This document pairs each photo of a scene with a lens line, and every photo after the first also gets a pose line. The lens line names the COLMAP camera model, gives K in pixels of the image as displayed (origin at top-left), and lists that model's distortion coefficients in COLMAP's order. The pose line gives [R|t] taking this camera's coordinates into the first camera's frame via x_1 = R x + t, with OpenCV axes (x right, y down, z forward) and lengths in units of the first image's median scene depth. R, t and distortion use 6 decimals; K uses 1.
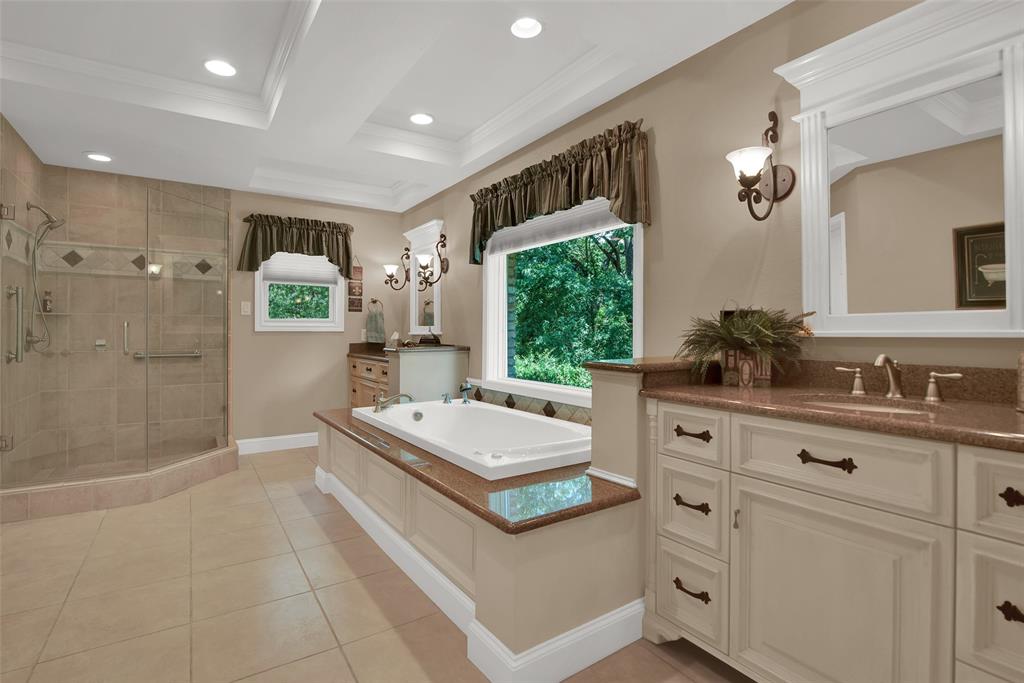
lens RADIAL K [[490.1, 0, 497.9], [0, 490.1, 339.0], [0, 0, 1]] dist [-0.016792, -0.000050]
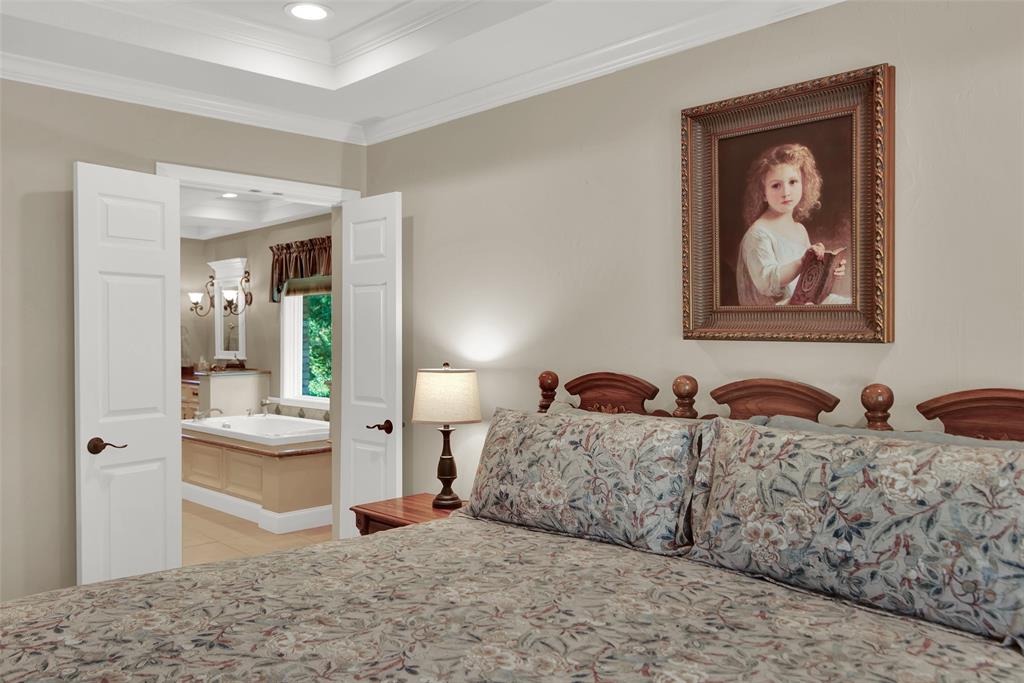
lens RADIAL K [[801.0, 0, 512.0], [0, 801.0, 341.5], [0, 0, 1]] dist [-0.003899, 0.000444]
pose [[0.980299, -0.007517, 0.197377, 0.138906], [0.008769, 0.999947, -0.005472, -0.040612], [-0.197326, 0.007095, 0.980312, -1.062364]]
